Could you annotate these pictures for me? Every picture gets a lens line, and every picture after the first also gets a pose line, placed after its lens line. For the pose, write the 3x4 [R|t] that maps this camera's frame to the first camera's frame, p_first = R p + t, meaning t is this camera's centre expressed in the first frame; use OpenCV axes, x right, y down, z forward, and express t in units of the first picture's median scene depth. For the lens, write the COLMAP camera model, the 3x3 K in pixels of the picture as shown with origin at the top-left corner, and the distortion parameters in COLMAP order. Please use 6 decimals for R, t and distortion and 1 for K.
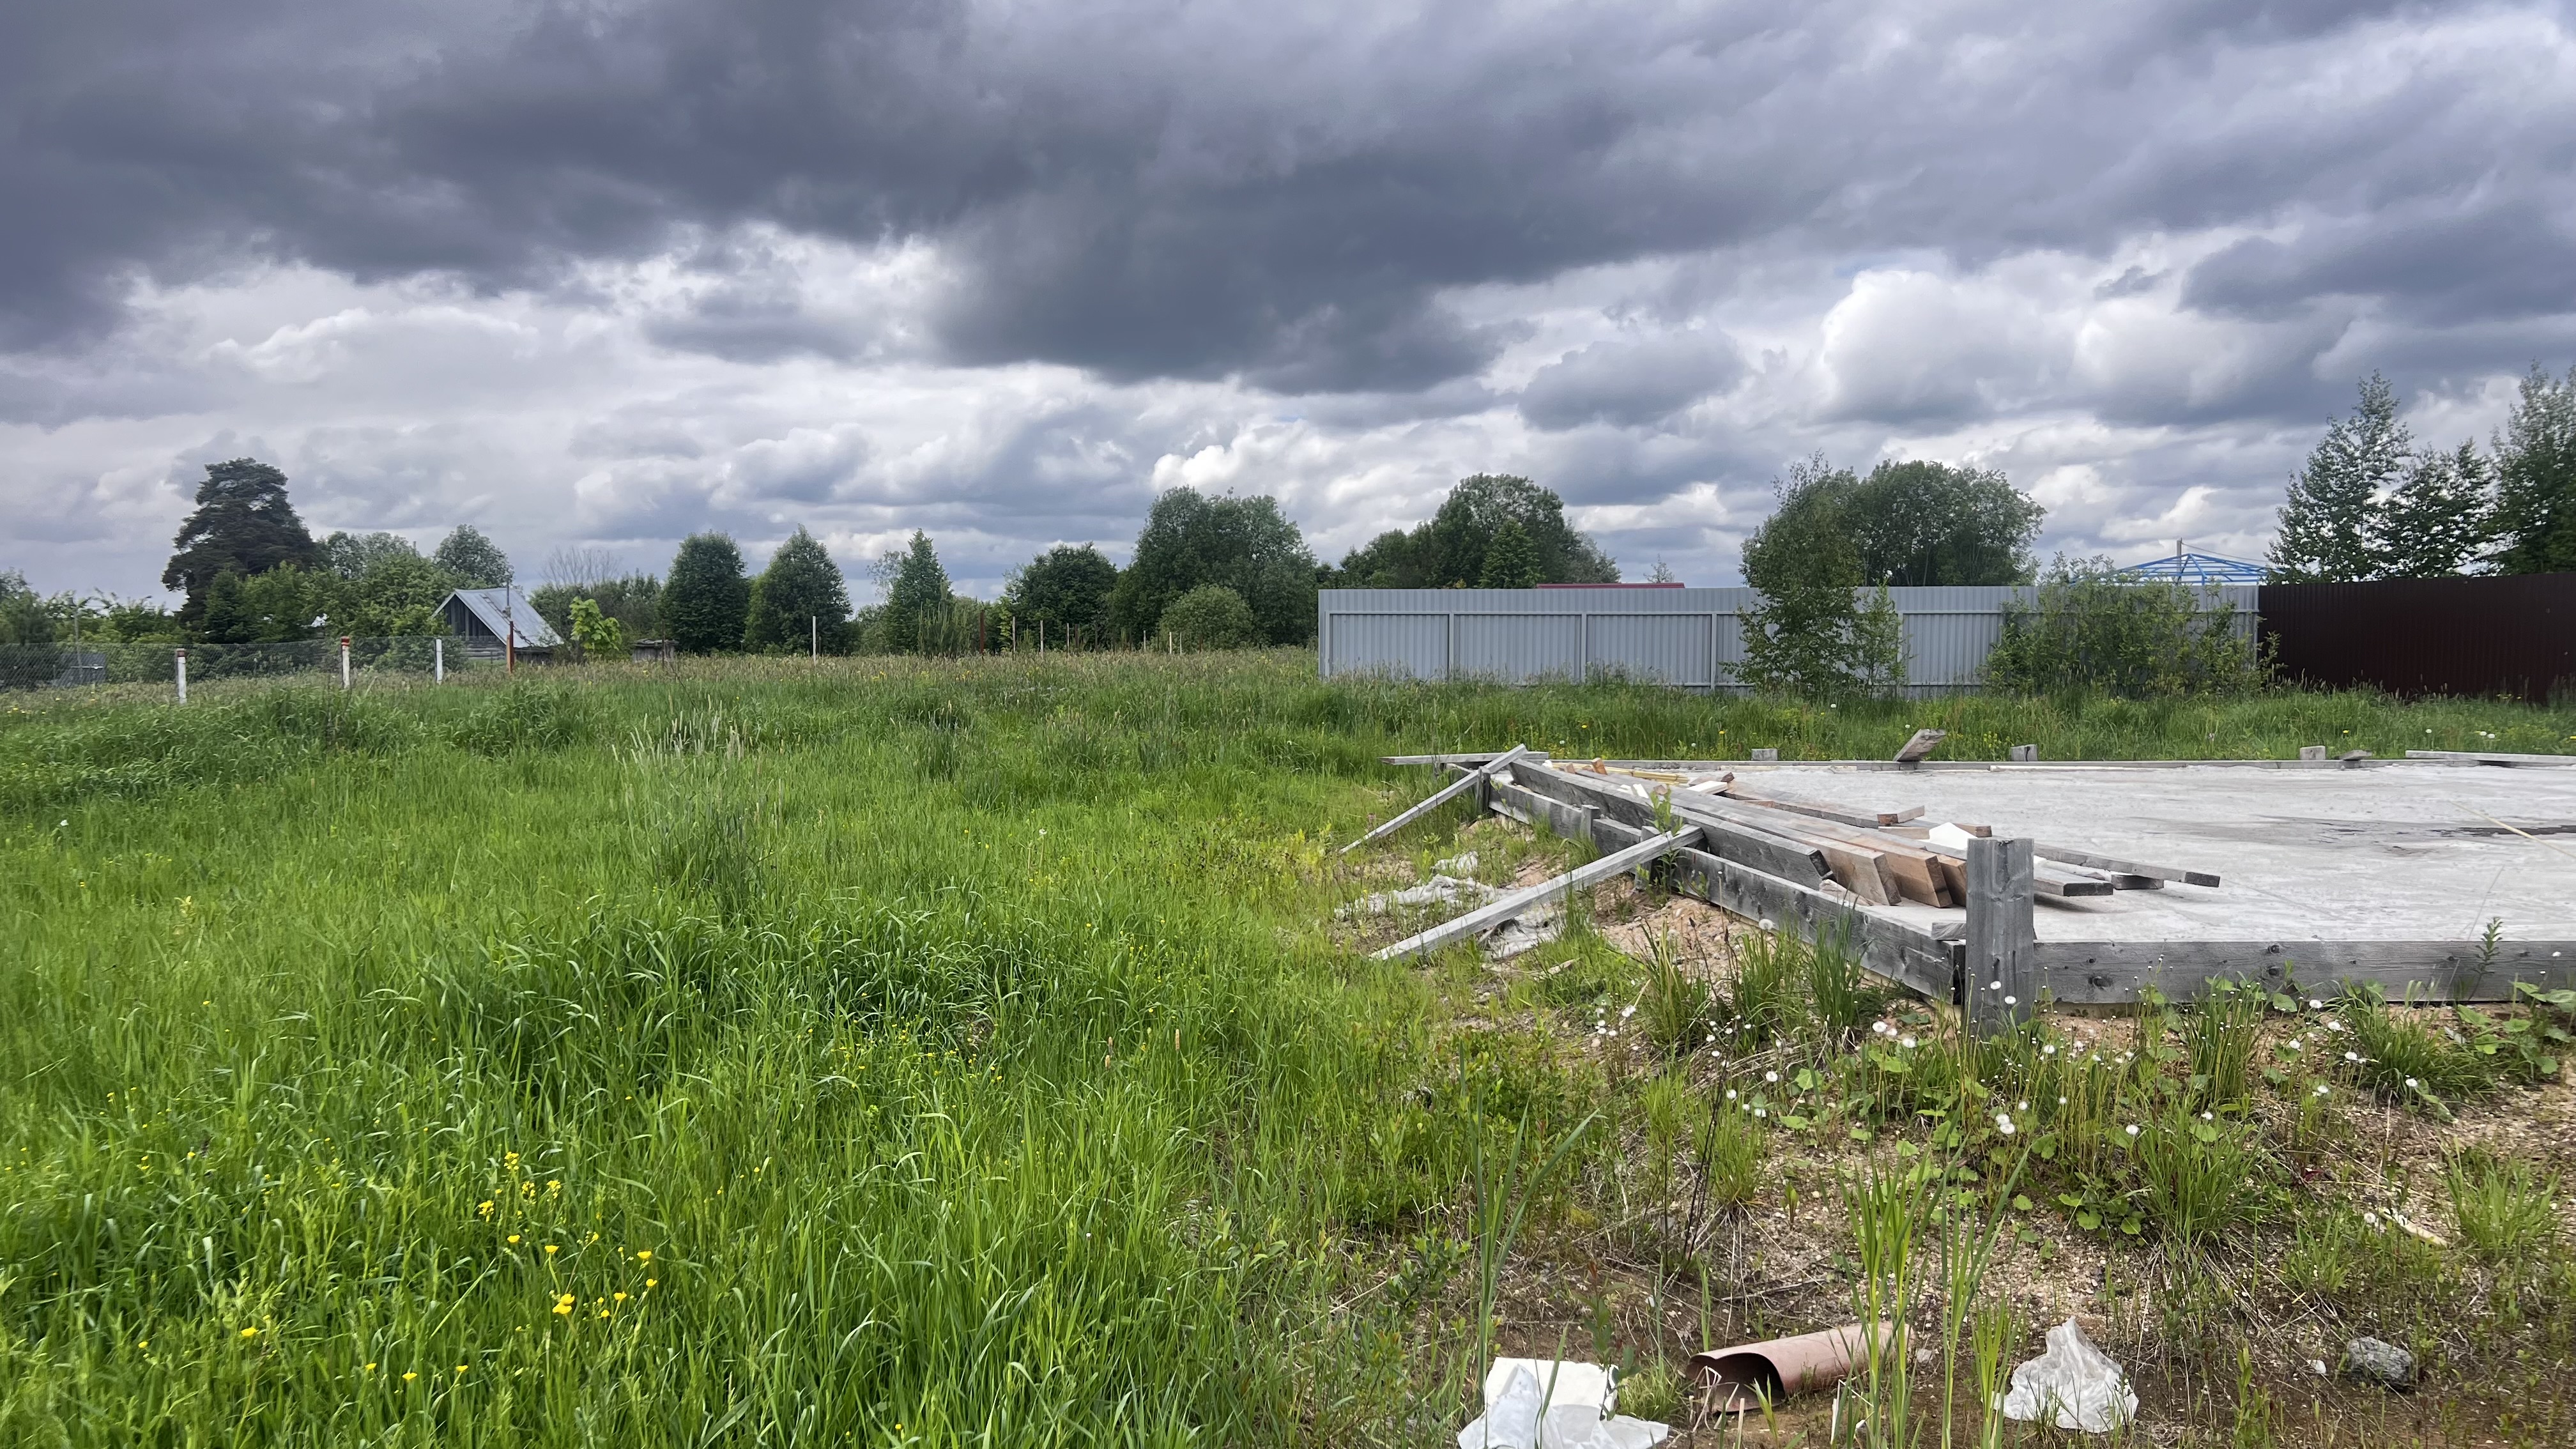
lens RADIAL K [[1933.5, 0, 1271.5], [0, 1933.5, 738.1], [0, 0, 1]] dist [0.076974, -0.093809]
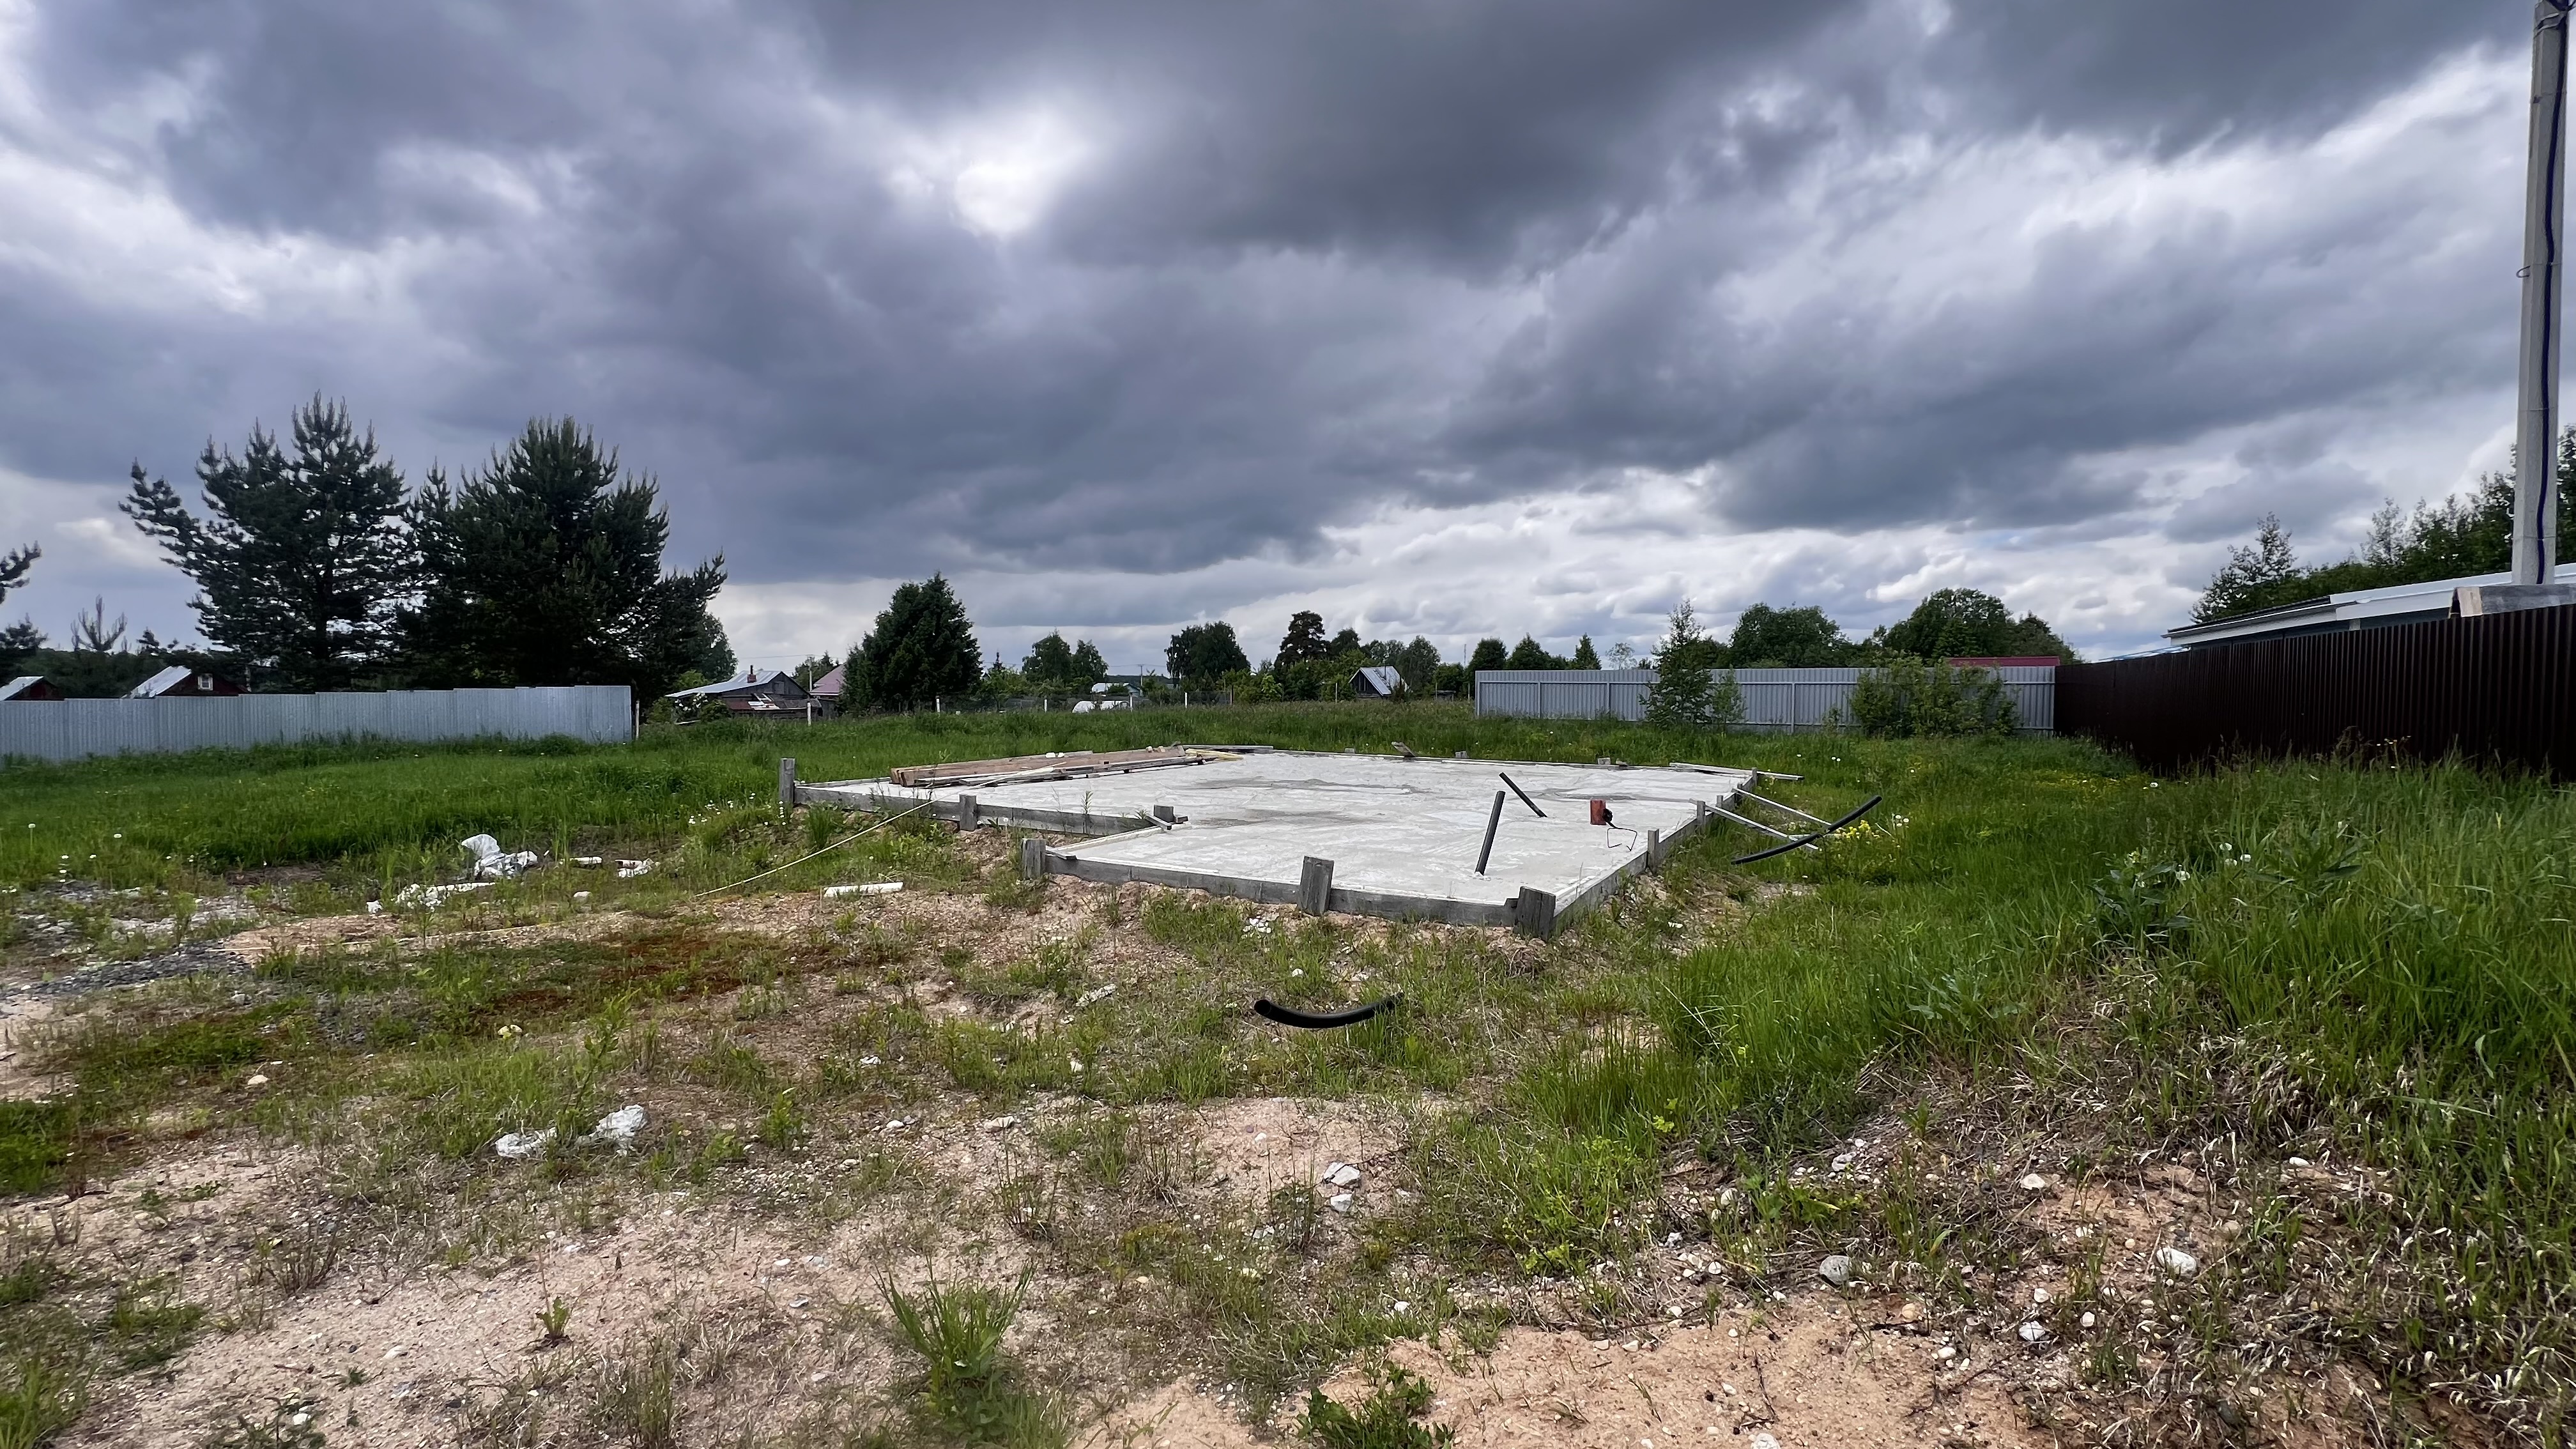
lens RADIAL K [[1034.1, 0, 1284.8], [0, 1034.1, 735.0], [0, 0, 1]] dist [-0.002048, -0.000078]
pose [[0.823418, 0.029019, -0.566693, 0.706972], [-0.031972, 0.999478, 0.004726, -0.010745], [0.566534, 0.014227, 0.823915, -0.039648]]
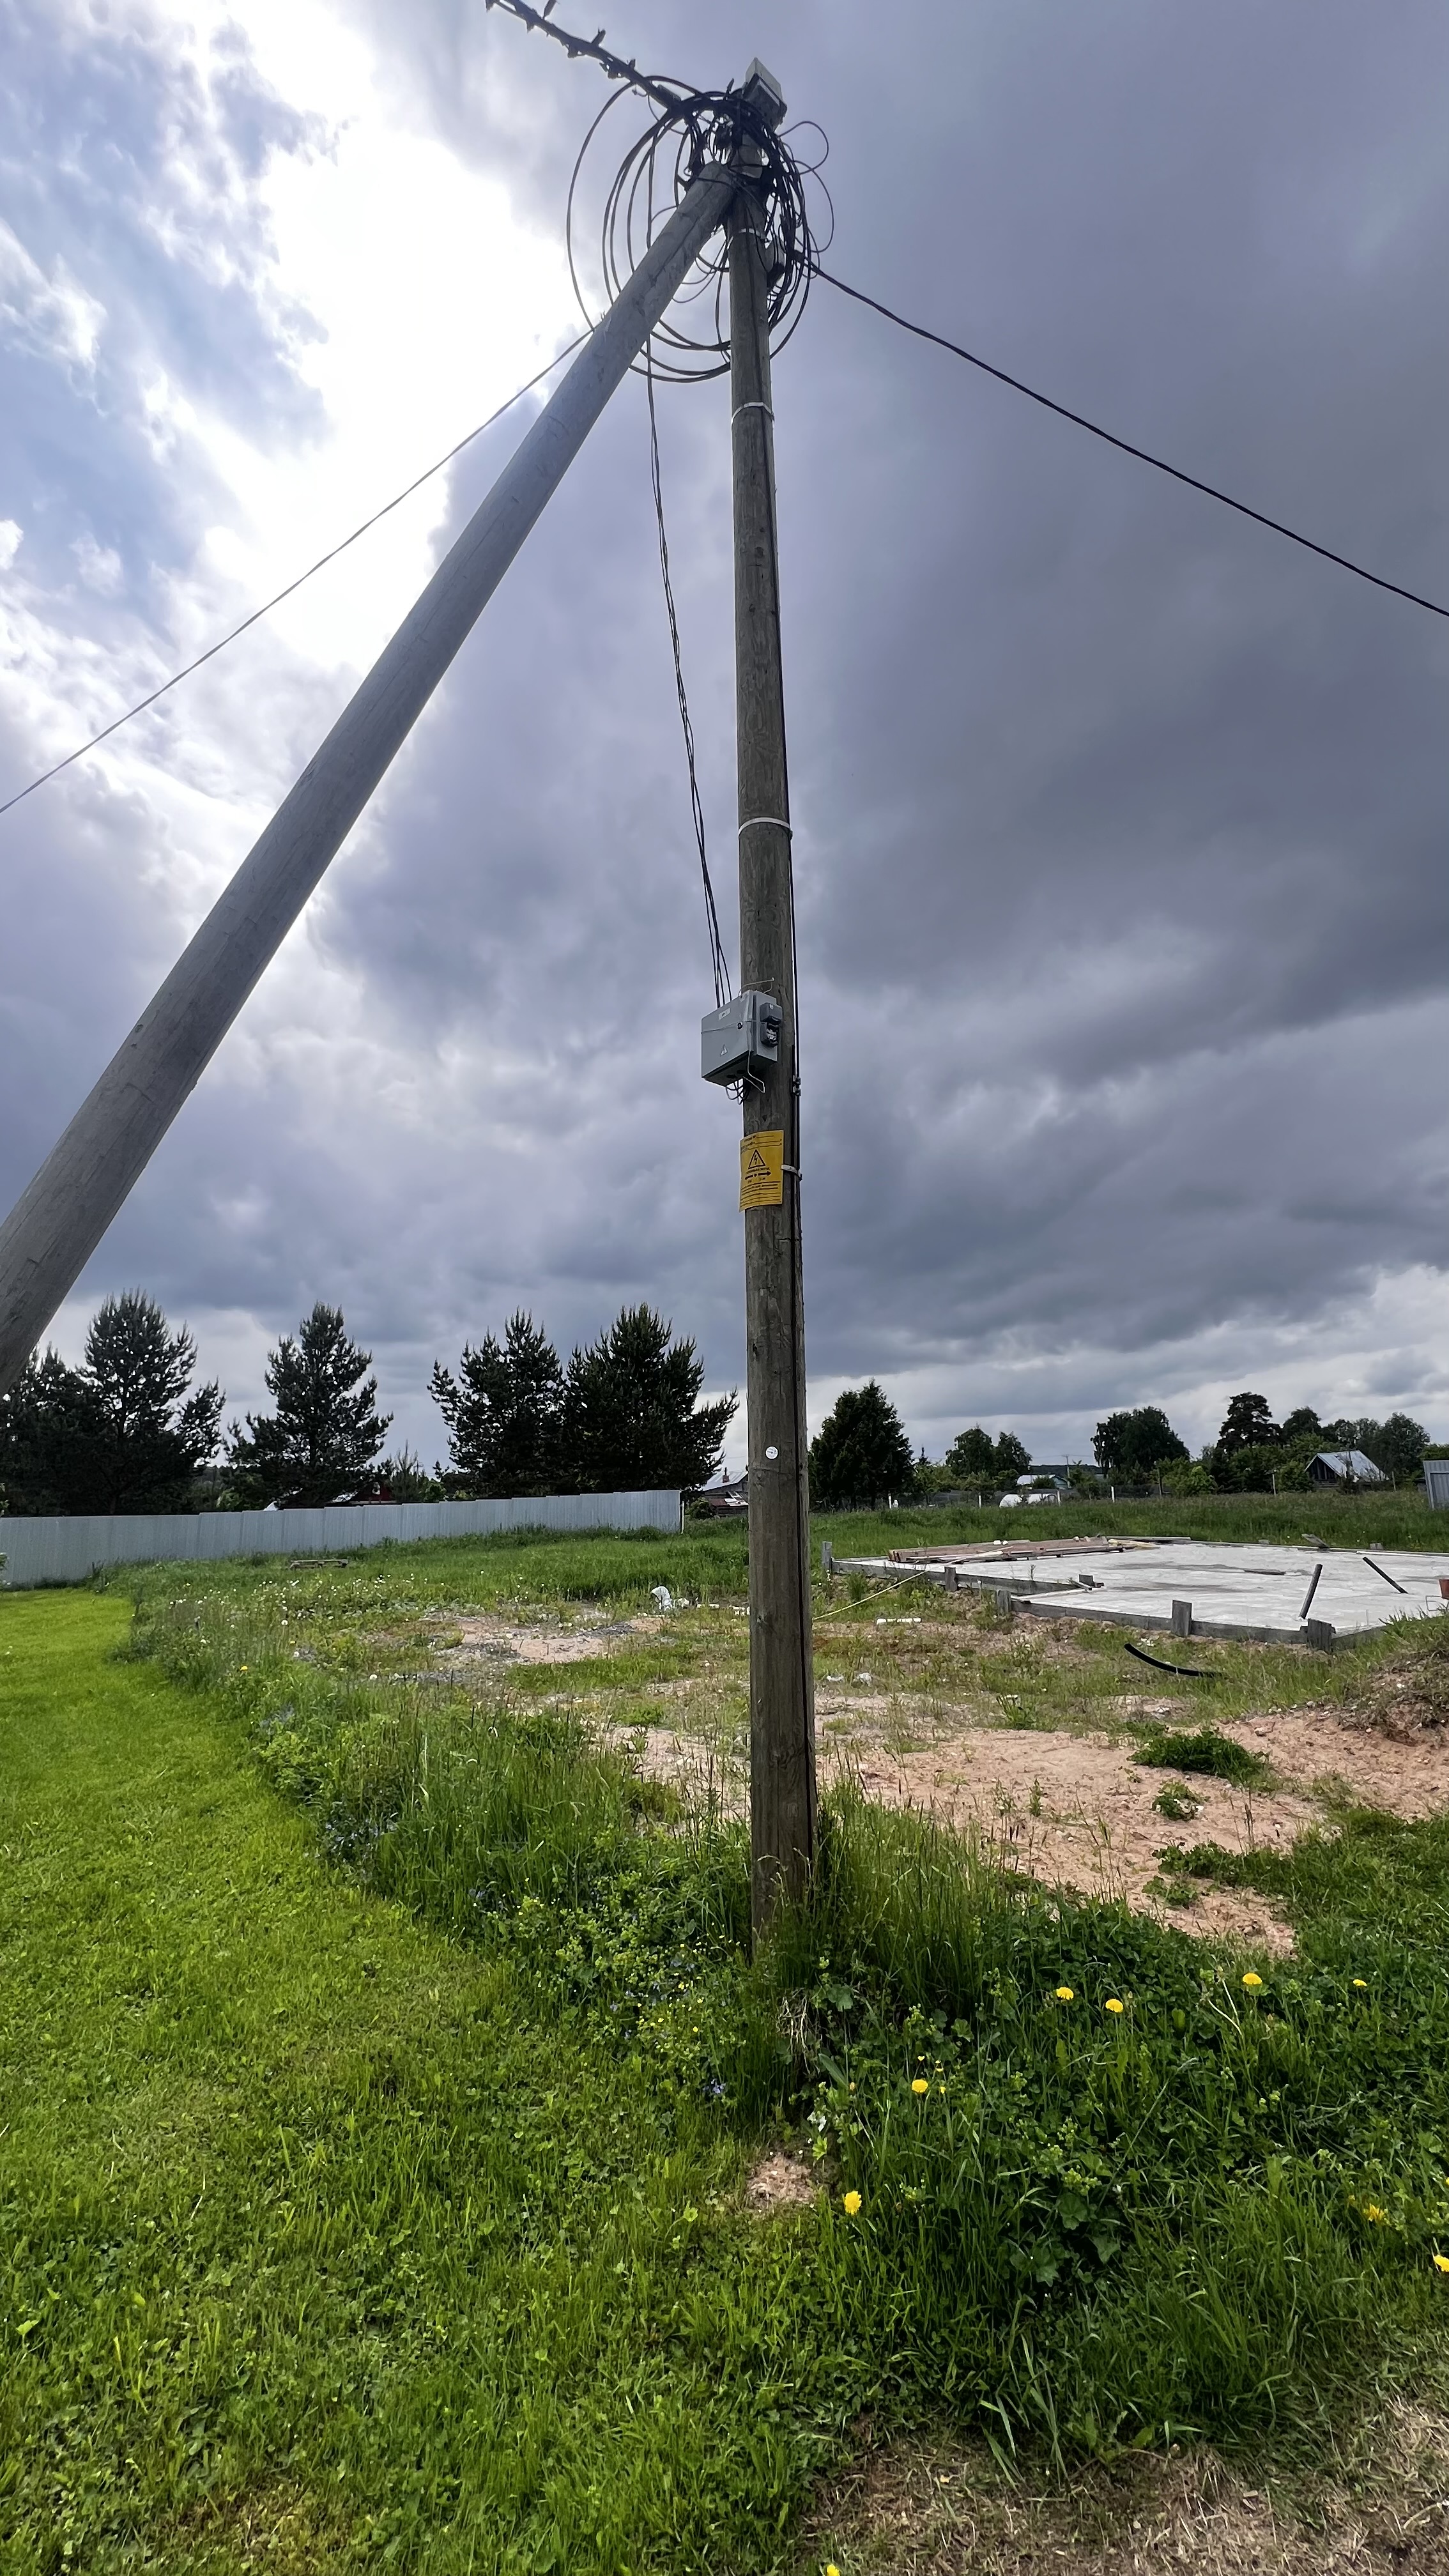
lens RADIAL K [[1034.1, 0, 704.7], [0, 1034.1, 1277.7], [0, 0, 1]] dist [-0.002048, -0.000078]
pose [[0.475852, -0.176757, -0.861581, 0.931235], [-0.029839, 0.975789, -0.216668, -0.011705], [0.879019, 0.128811, 0.459057, -0.277758]]
